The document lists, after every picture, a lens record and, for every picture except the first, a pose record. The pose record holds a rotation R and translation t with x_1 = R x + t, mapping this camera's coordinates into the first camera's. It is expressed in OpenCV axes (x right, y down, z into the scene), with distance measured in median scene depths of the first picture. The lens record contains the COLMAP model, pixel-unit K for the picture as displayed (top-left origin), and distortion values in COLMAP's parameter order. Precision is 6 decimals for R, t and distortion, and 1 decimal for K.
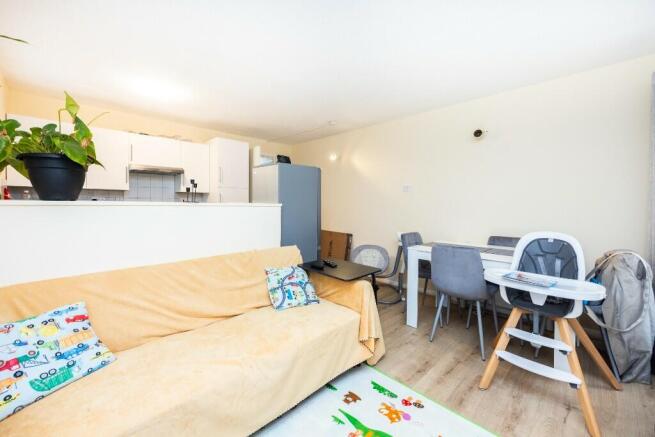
lens RADIAL K [[264.4, 0, 326.9], [0, 264.4, 207.4], [0, 0, 1]] dist [-0.000299, -0.000012]
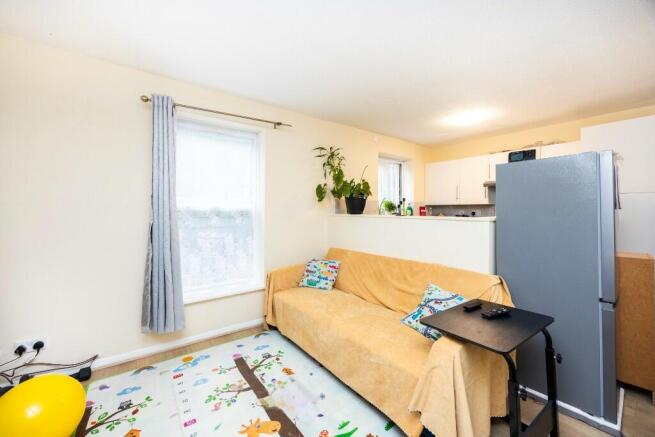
lens RADIAL K [[261.6, 0, 327.5], [0, 261.6, 218.5], [0, 0, 1]] dist [0.000731, 0.000055]
pose [[-0.131812, 0.011606, -0.991207, 0.896711], [-0.026014, 0.999547, 0.015163, -0.013521], [0.990933, 0.027784, -0.131450, 0.895569]]
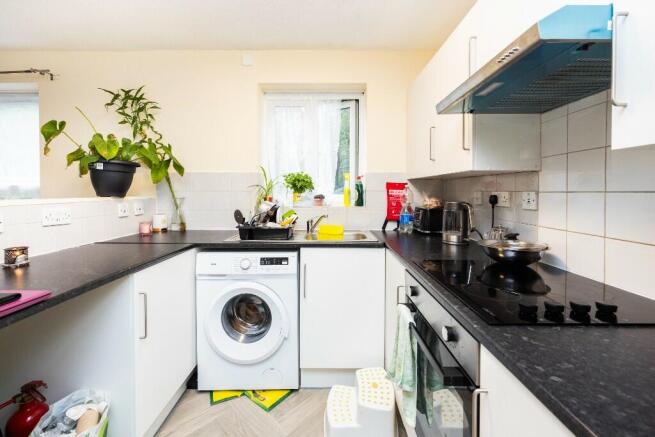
lens RADIAL K [[264.4, 0, 326.9], [0, 264.4, 207.4], [0, 0, 1]] dist [-0.000299, -0.000012]
pose [[-0.708965, 0.013361, -0.705117, -0.670253], [-0.019282, 0.999080, 0.038318, -0.034255], [0.704980, 0.040762, -0.708055, 2.087280]]
